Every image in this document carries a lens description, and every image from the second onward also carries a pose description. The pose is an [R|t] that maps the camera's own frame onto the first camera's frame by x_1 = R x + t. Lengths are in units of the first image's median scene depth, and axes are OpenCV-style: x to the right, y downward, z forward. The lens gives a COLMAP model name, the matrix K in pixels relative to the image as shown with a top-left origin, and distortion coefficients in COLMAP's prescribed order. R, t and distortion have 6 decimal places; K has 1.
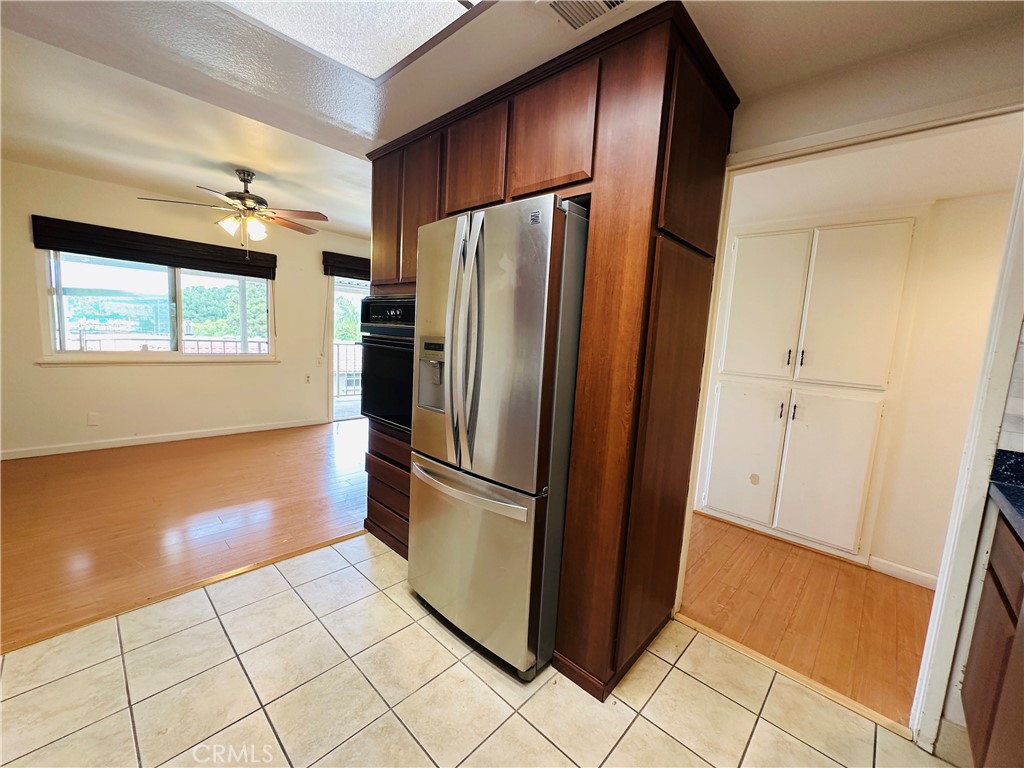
lens RADIAL K [[408.0, 0, 512.0], [0, 408.0, 384.0], [0, 0, 1]] dist [-0.000884, -0.000063]
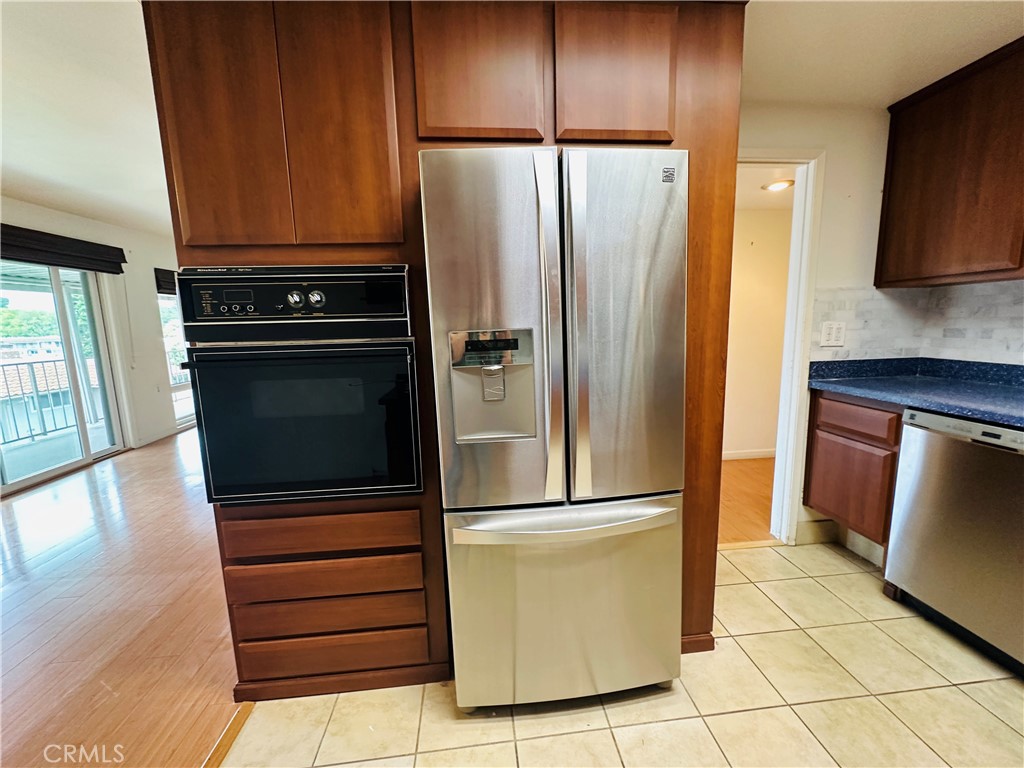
lens RADIAL K [[408.0, 0, 511.6], [0, 408.0, 383.0], [0, 0, 1]] dist [-0.003604, 0.001047]
pose [[0.659769, -0.186212, 0.728032, -0.749413], [0.156136, 0.981638, 0.109581, -0.111746], [-0.735069, 0.041374, 0.676728, 0.602055]]
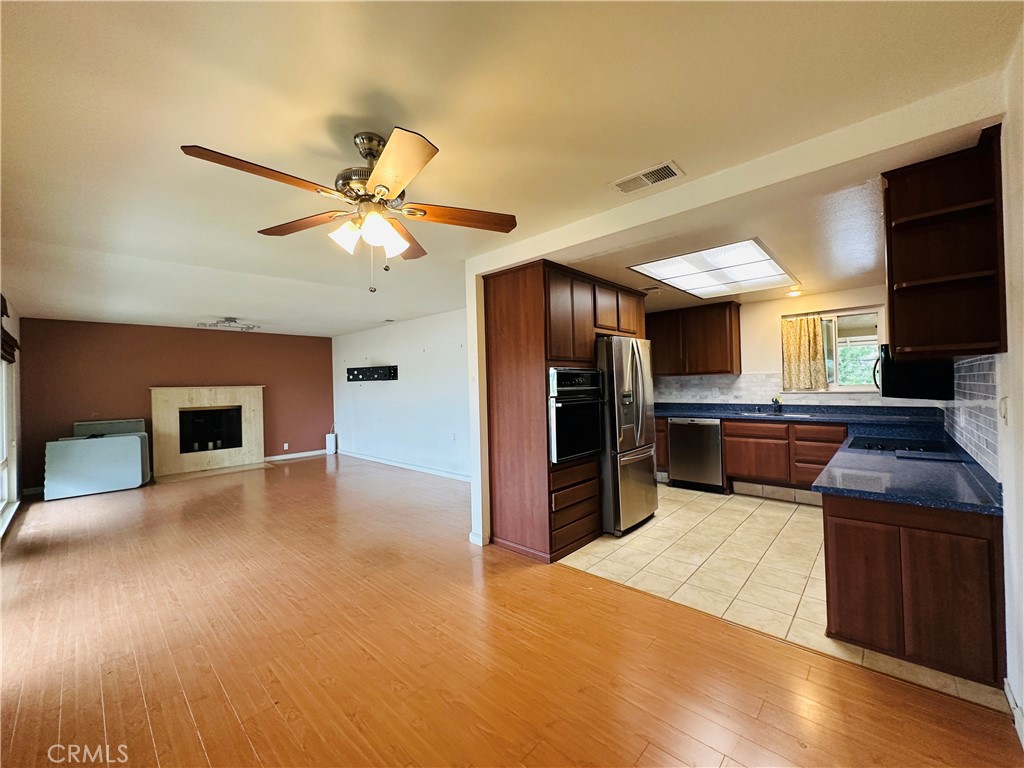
lens RADIAL K [[408.0, 0, 511.6], [0, 408.0, 383.0], [0, 0, 1]] dist [-0.003604, 0.001047]
pose [[-0.003702, -0.053516, 0.998560, -2.555465], [0.145865, 0.987858, 0.053483, -0.398556], [-0.989298, 0.145853, 0.004149, 1.770969]]
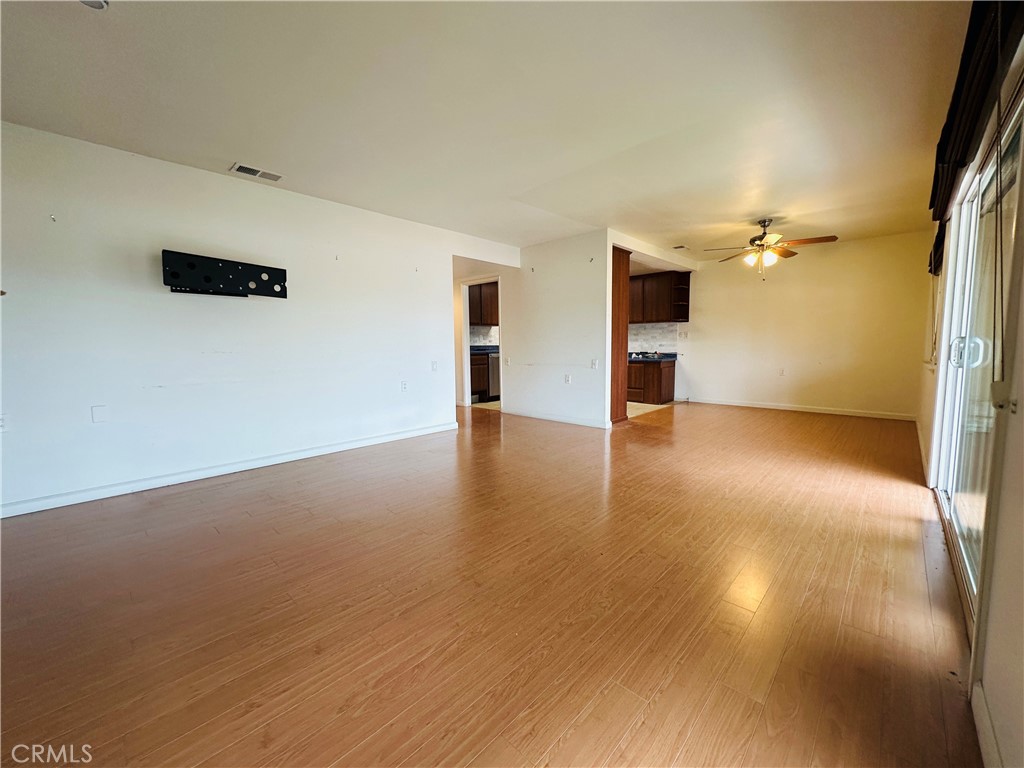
lens RADIAL K [[408.0, 0, 511.6], [0, 408.0, 383.0], [0, 0, 1]] dist [-0.003604, 0.001047]
pose [[-0.998757, -0.049837, 0.000424, 0.440217], [-0.048575, 0.975309, 0.215437, -0.466284], [-0.011150, 0.215148, -0.976518, 5.269237]]
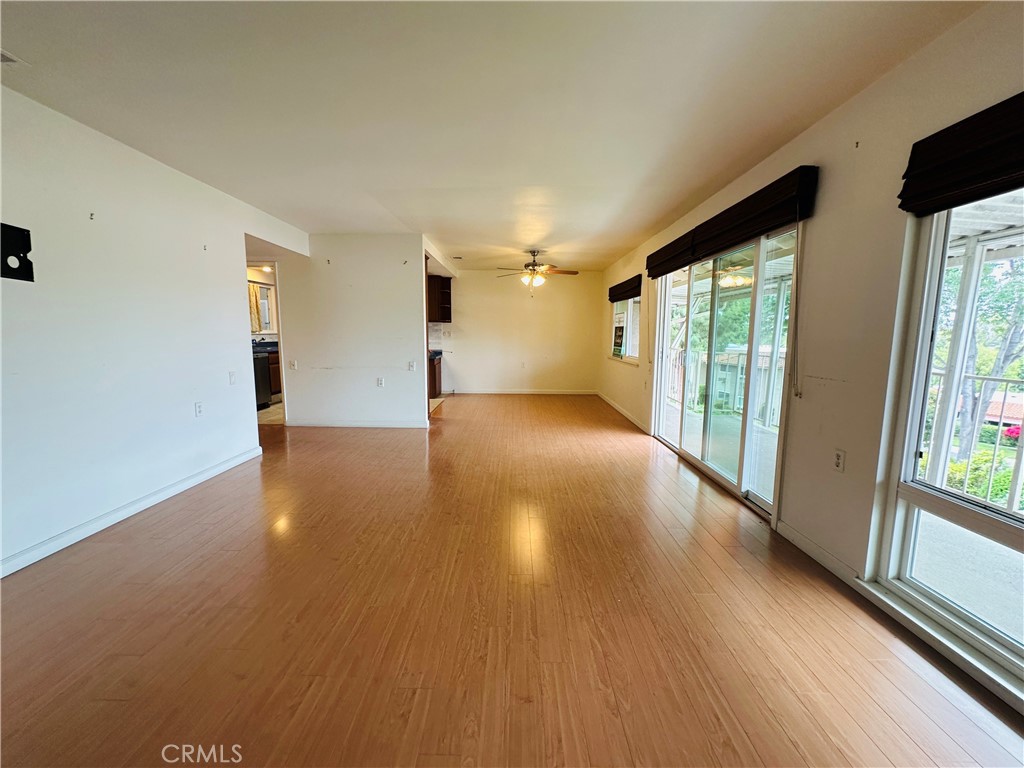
lens RADIAL K [[408.0, 0, 511.6], [0, 408.0, 383.0], [0, 0, 1]] dist [-0.003604, 0.001047]
pose [[-0.733621, 0.018084, -0.679319, 1.462652], [-0.134286, 0.976076, 0.171005, -0.485452], [0.666159, 0.216676, -0.713641, 4.972030]]
